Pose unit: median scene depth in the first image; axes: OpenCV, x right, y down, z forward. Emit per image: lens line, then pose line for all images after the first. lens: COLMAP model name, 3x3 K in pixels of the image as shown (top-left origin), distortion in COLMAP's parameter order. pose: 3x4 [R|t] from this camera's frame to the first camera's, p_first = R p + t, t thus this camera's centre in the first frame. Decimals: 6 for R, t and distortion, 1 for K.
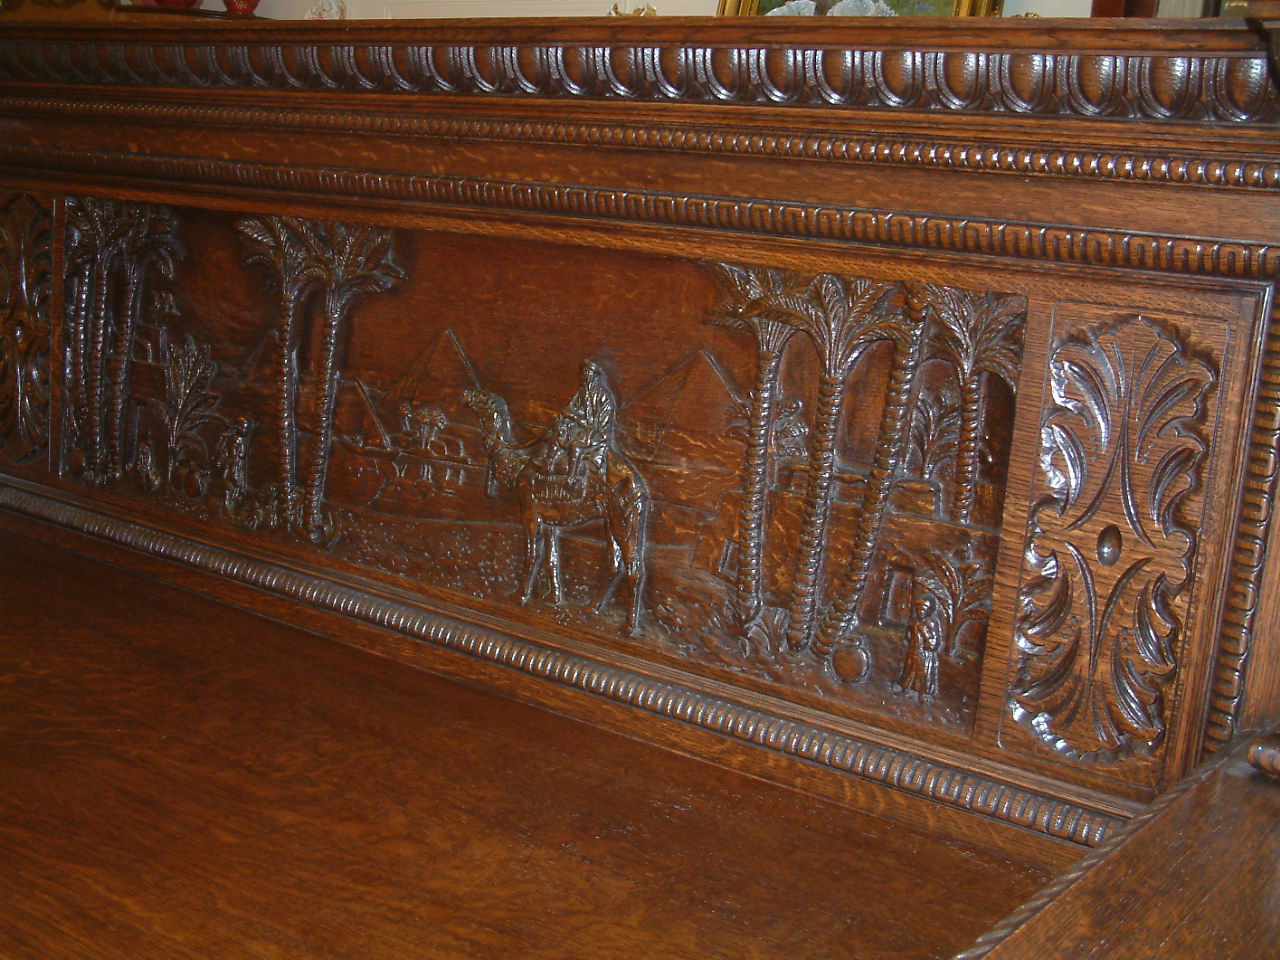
lens RADIAL K [[1591.1, 0, 640.0], [0, 1591.1, 480.0], [0, 0, 1]] dist [-0.190404, 0.400860]
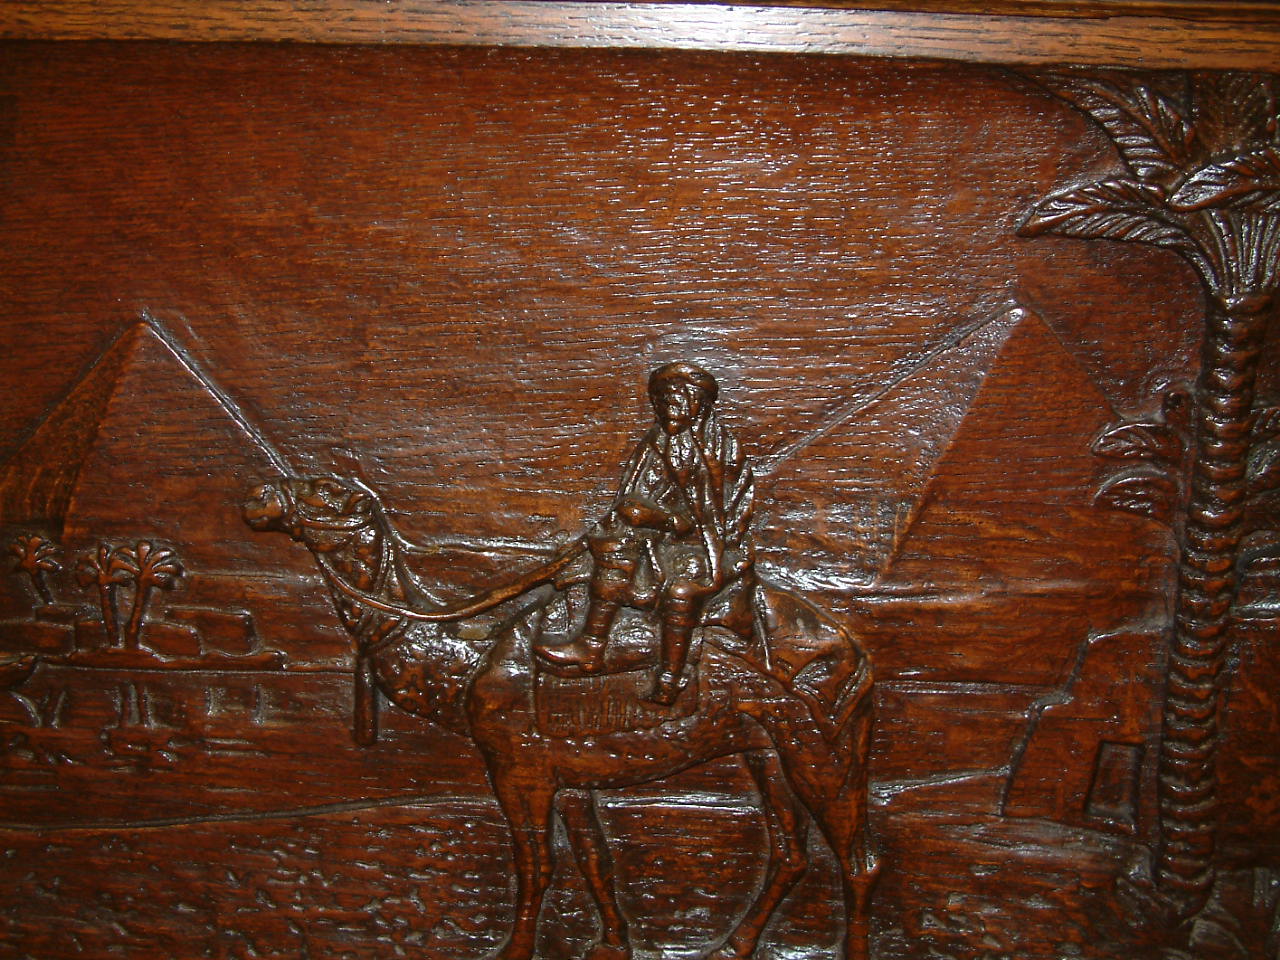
lens RADIAL K [[1591.1, 0, 640.0], [0, 1591.1, 480.0], [0, 0, 1]] dist [-0.190404, 0.400860]
pose [[0.827862, -0.216680, 0.517392, -0.287417], [0.136618, 0.972491, 0.188673, -0.146089], [-0.544041, -0.085510, 0.834690, 0.846340]]
